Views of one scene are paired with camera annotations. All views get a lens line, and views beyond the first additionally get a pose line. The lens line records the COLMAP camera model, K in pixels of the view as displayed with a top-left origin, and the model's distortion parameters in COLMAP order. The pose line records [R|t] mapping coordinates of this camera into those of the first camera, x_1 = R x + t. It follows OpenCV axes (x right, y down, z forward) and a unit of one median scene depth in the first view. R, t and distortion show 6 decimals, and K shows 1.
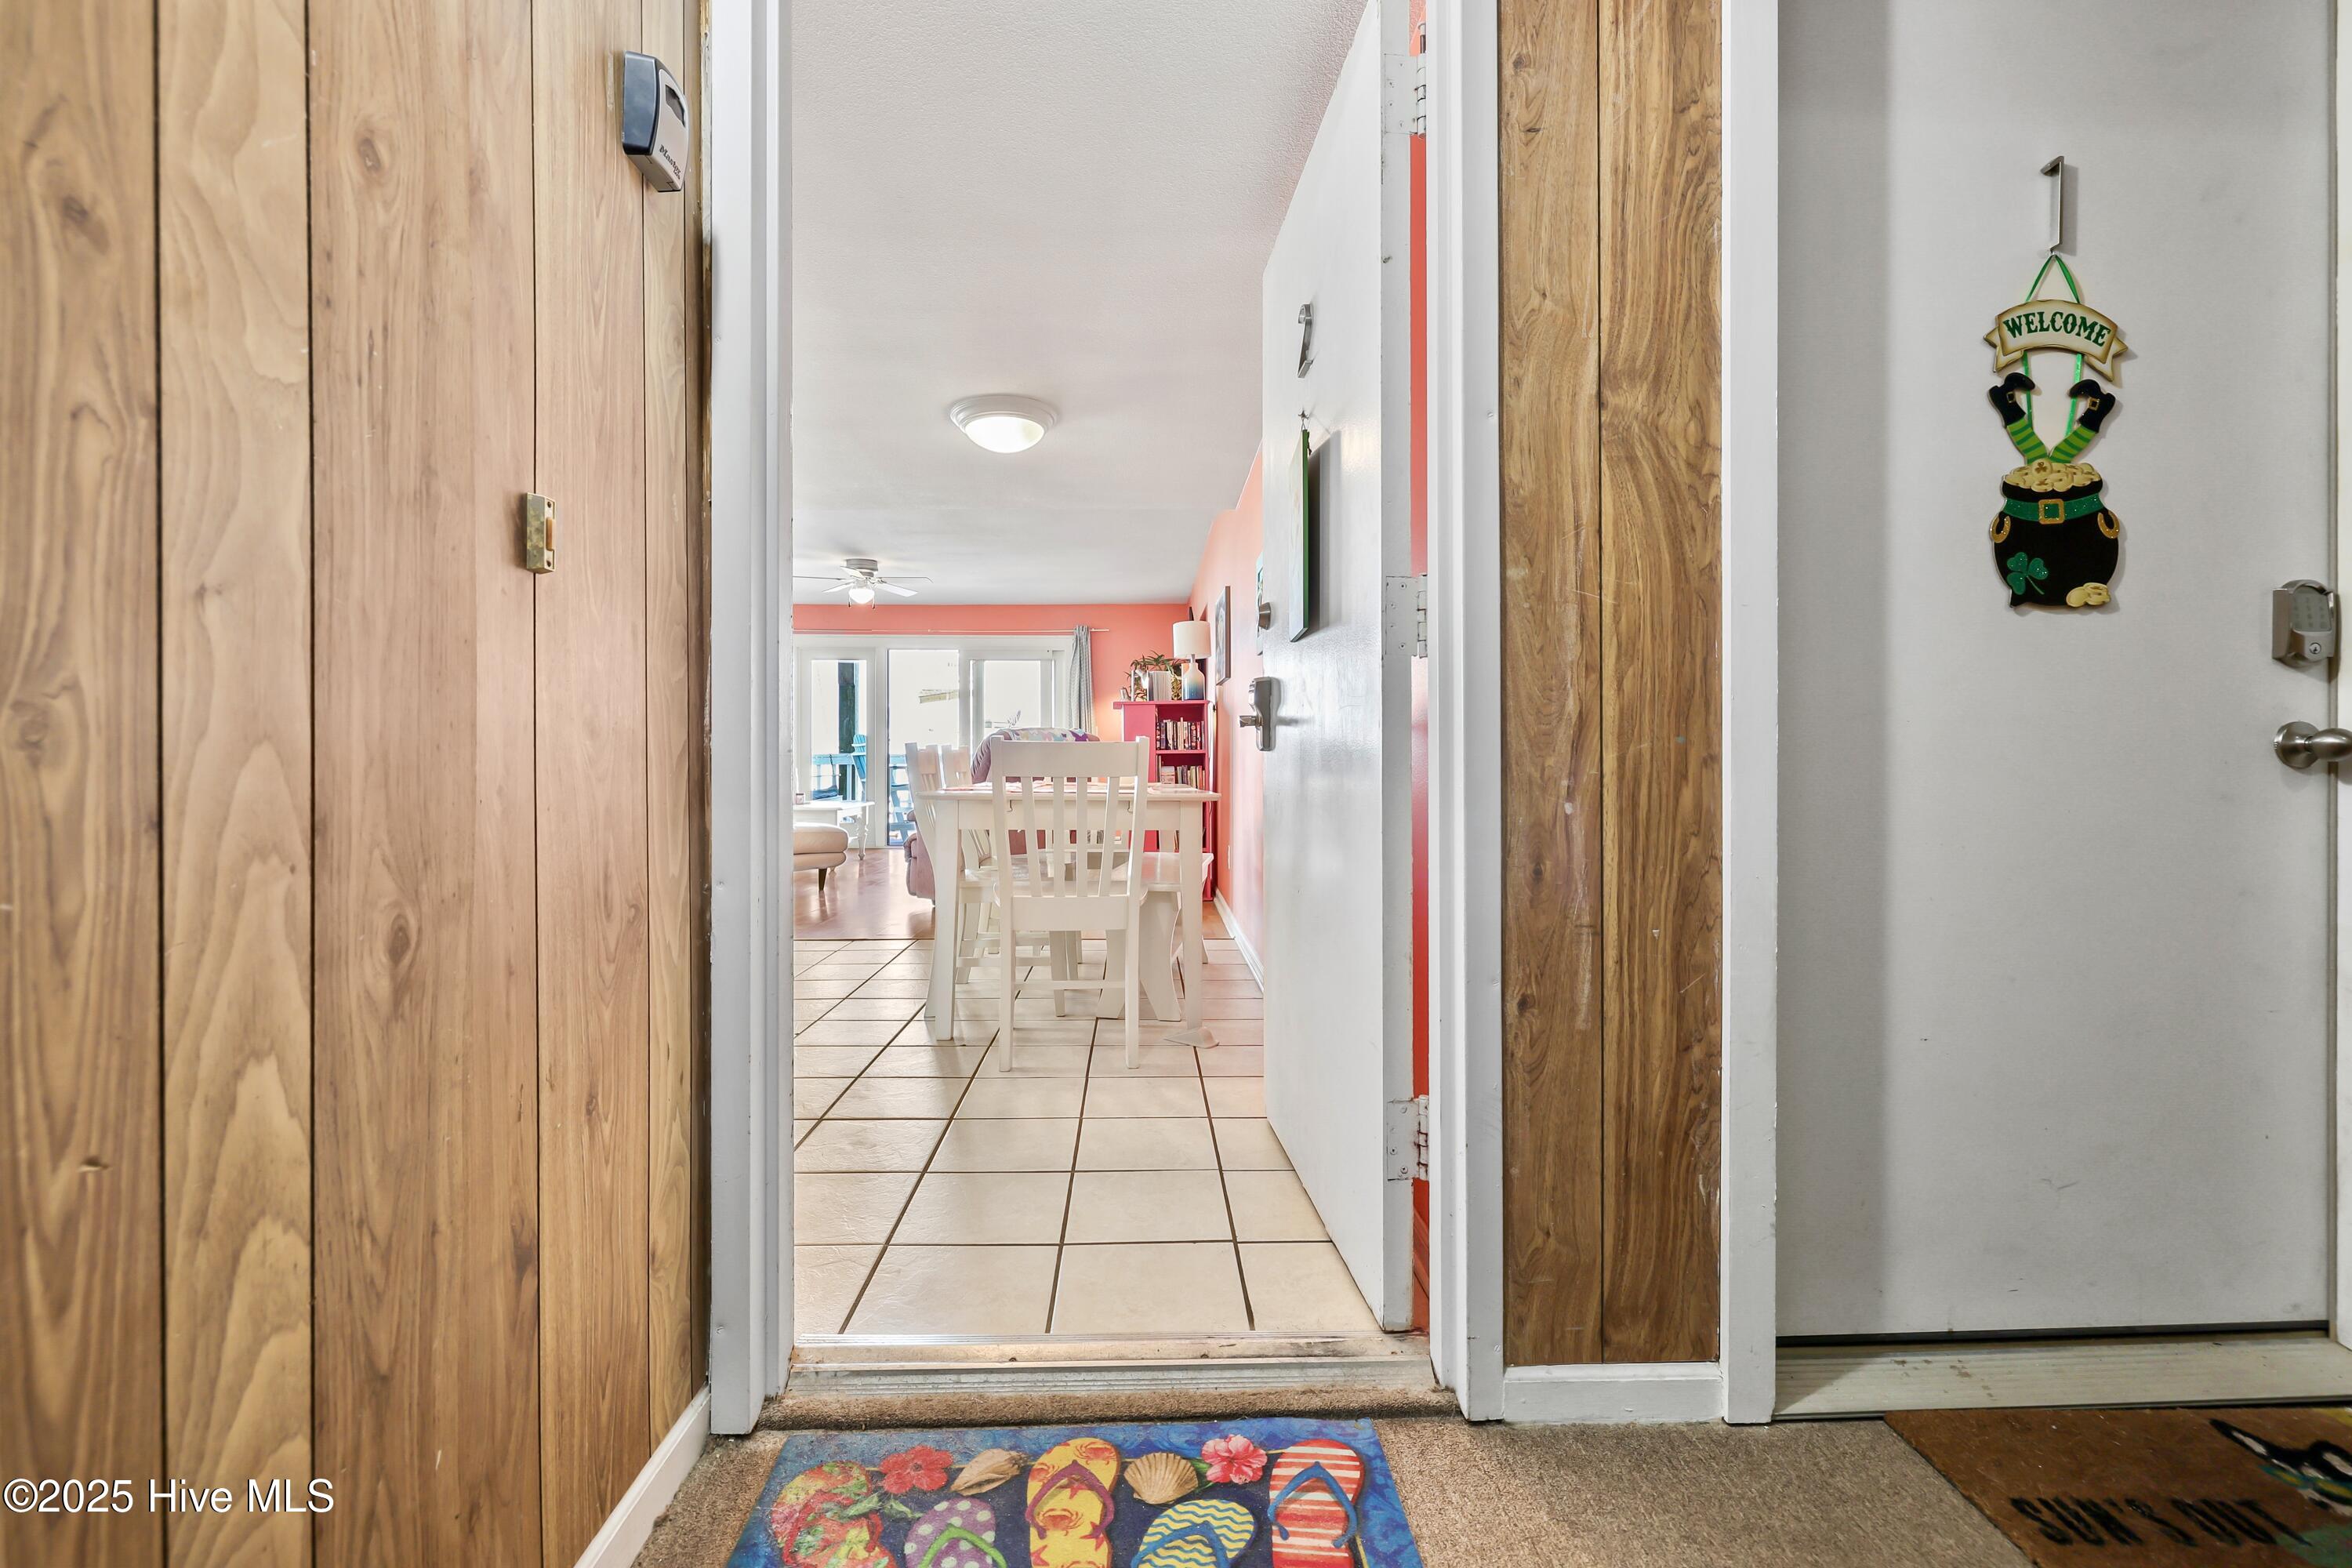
lens RADIAL K [[991.2, 0, 1177.5], [0, 991.2, 766.1], [0, 0, 1]] dist [-0.001142, 0.000812]
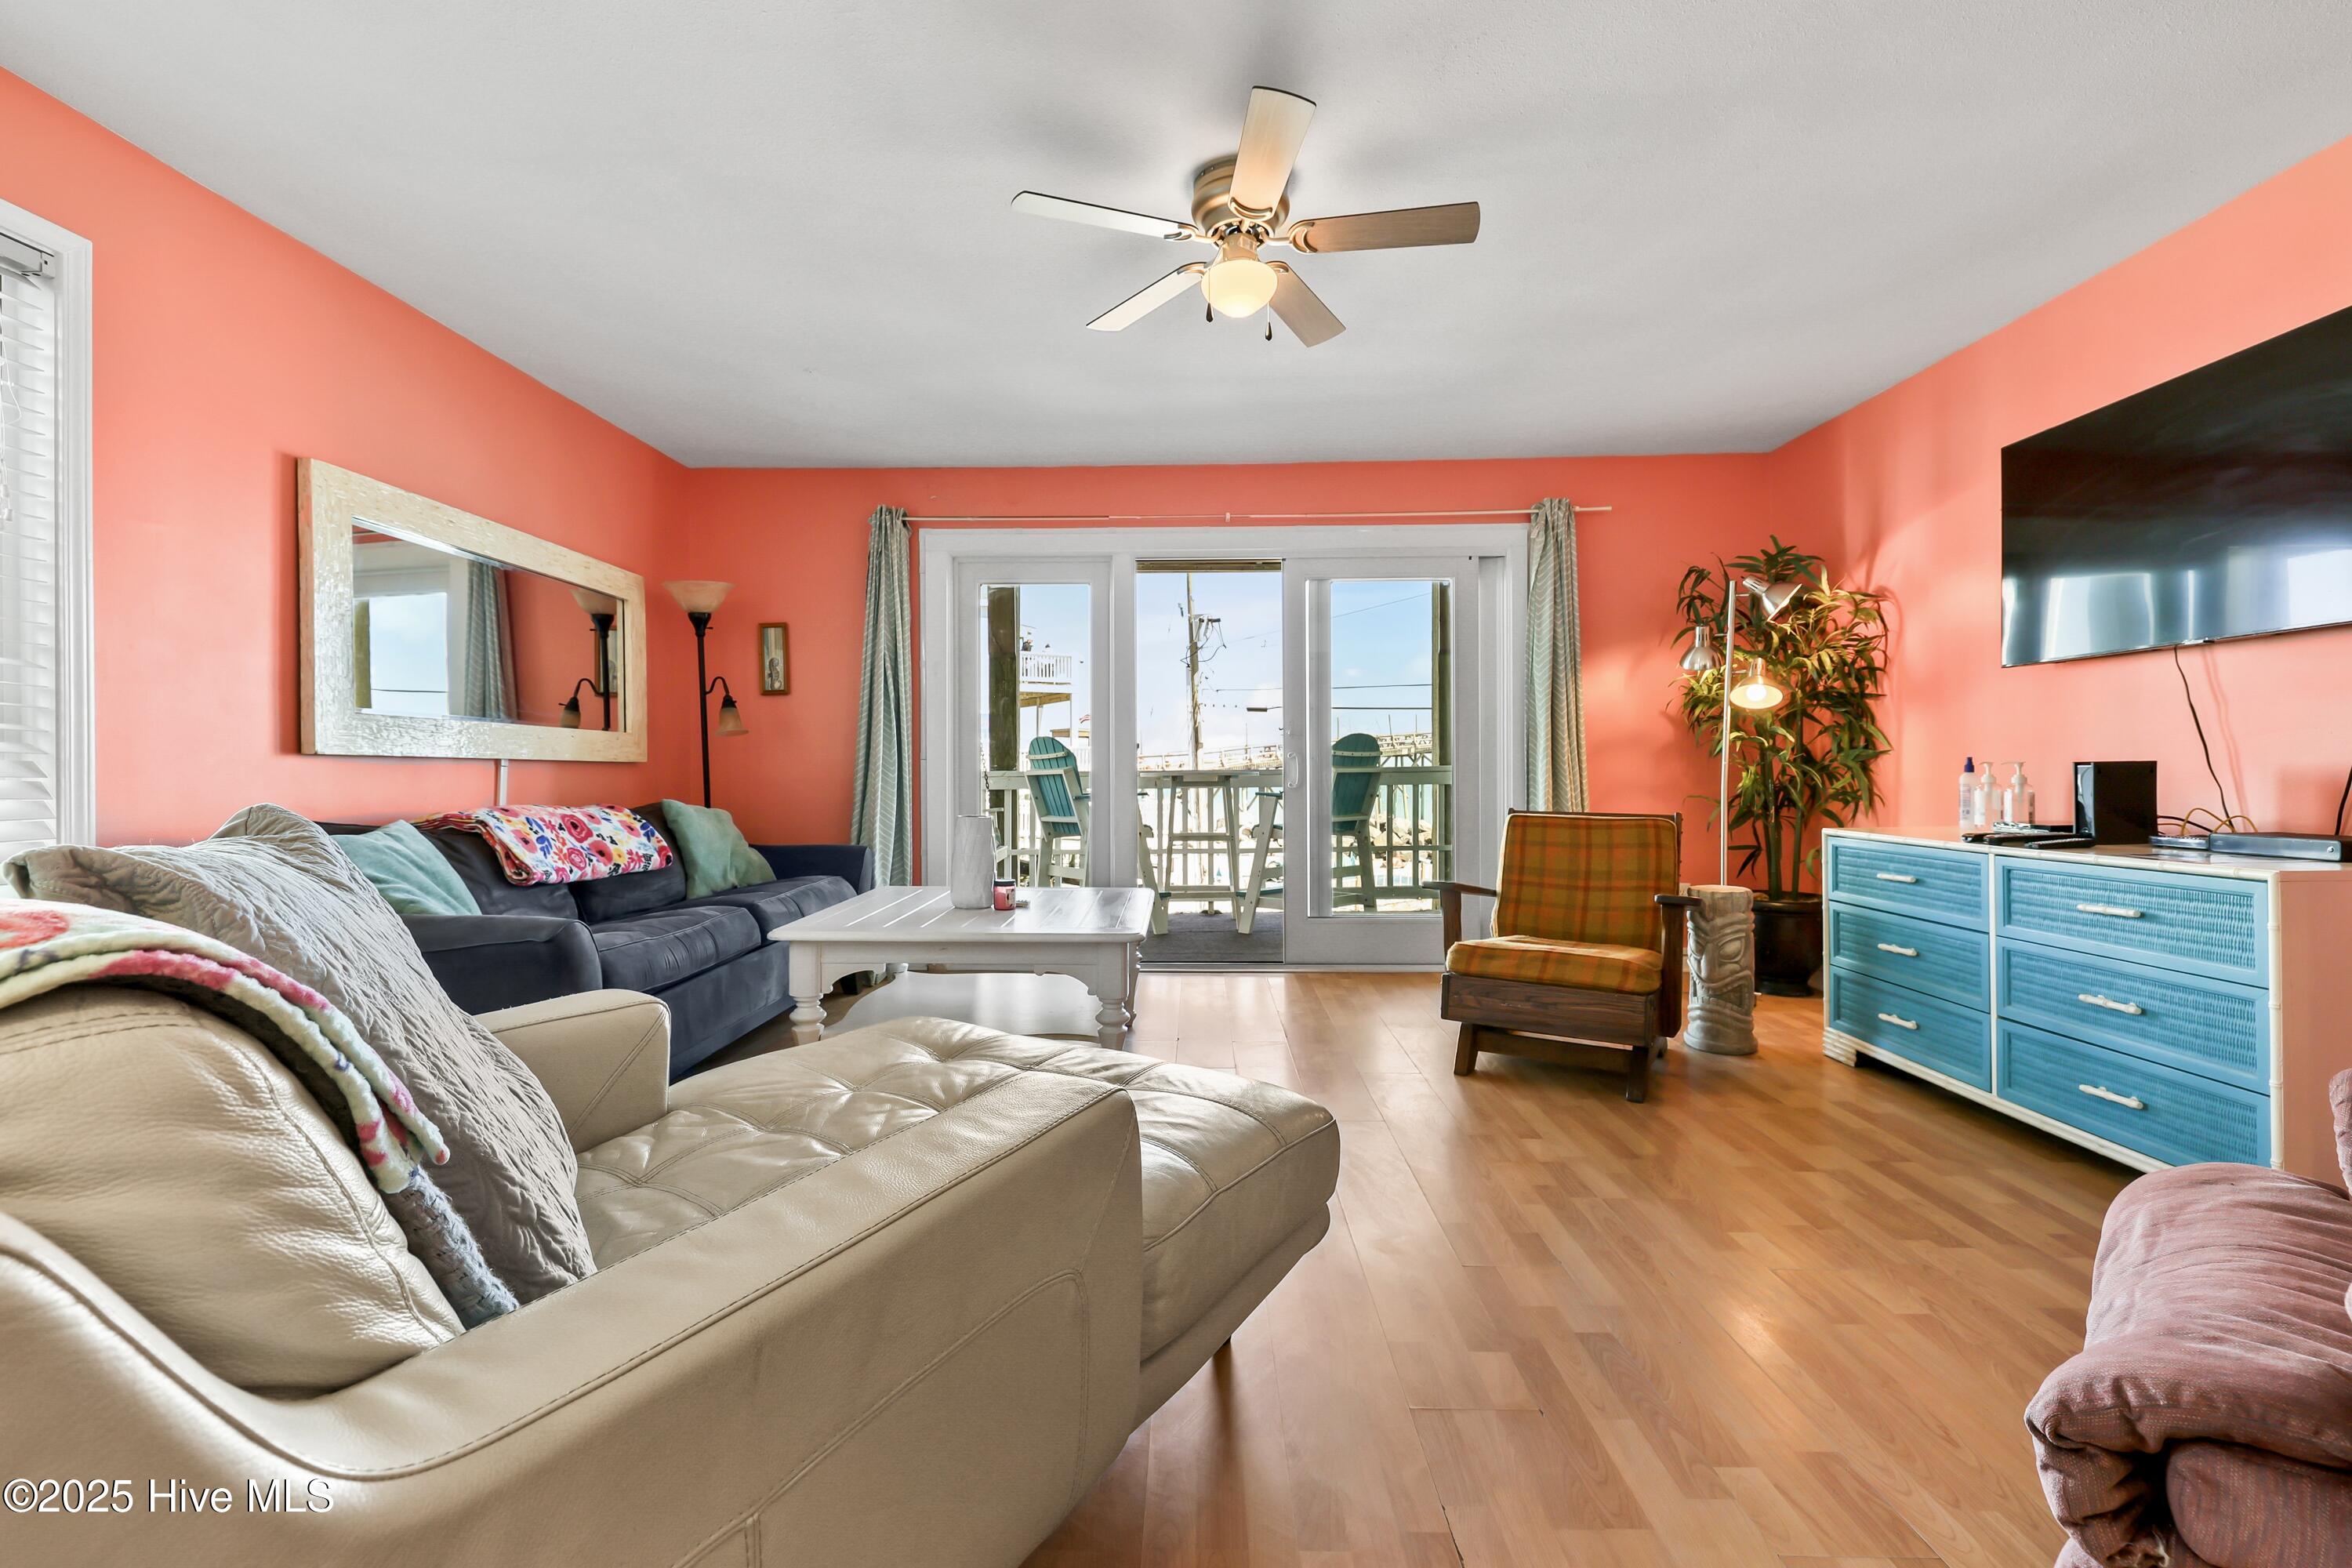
lens RADIAL K [[991.2, 0, 1167.6], [0, 991.2, 774.0], [0, 0, 1]] dist [-0.001142, 0.000812]
pose [[0.997716, -0.004571, -0.067391, -0.355090], [0.004479, 0.999989, -0.001521, -0.018288], [0.067397, 0.001215, 0.997725, 0.754723]]
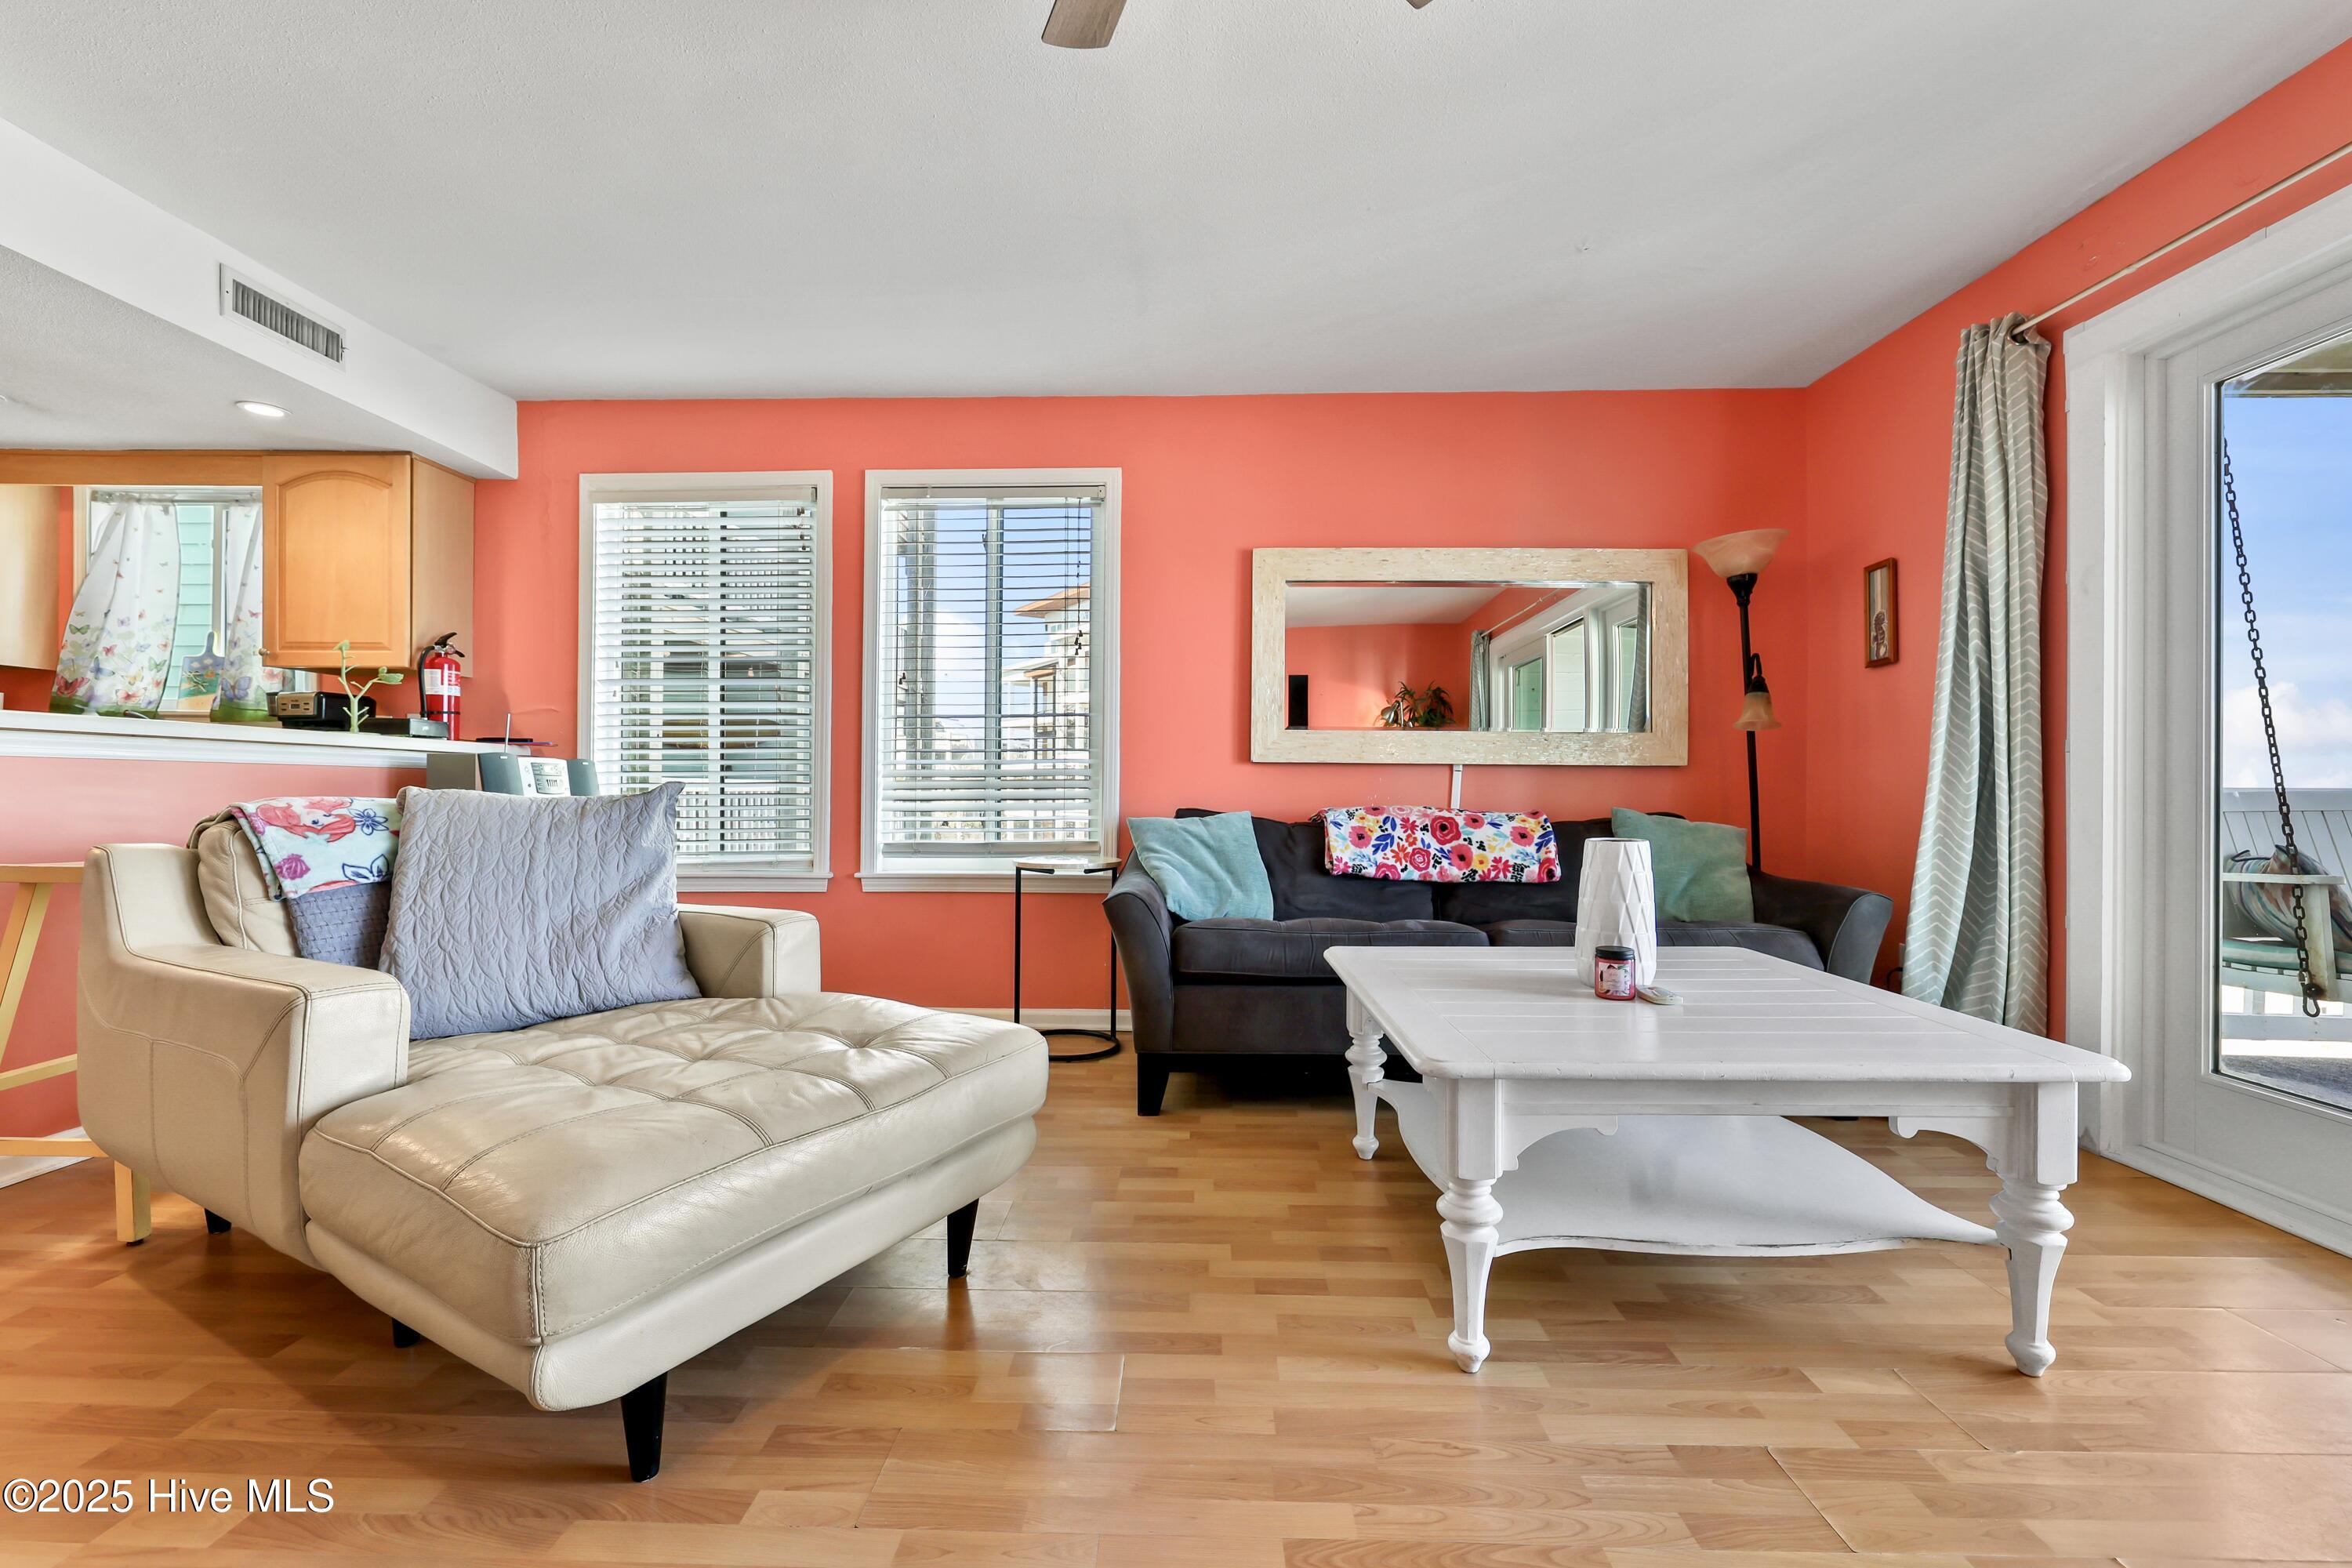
lens RADIAL K [[991.2, 0, 1166.5], [0, 991.2, 772.2], [0, 0, 1]] dist [-0.001142, 0.000812]
pose [[-0.061627, -0.016083, -0.997970, -0.177036], [-0.008892, 0.999839, -0.015564, -0.013813], [0.998060, 0.007915, -0.061760, 1.107546]]
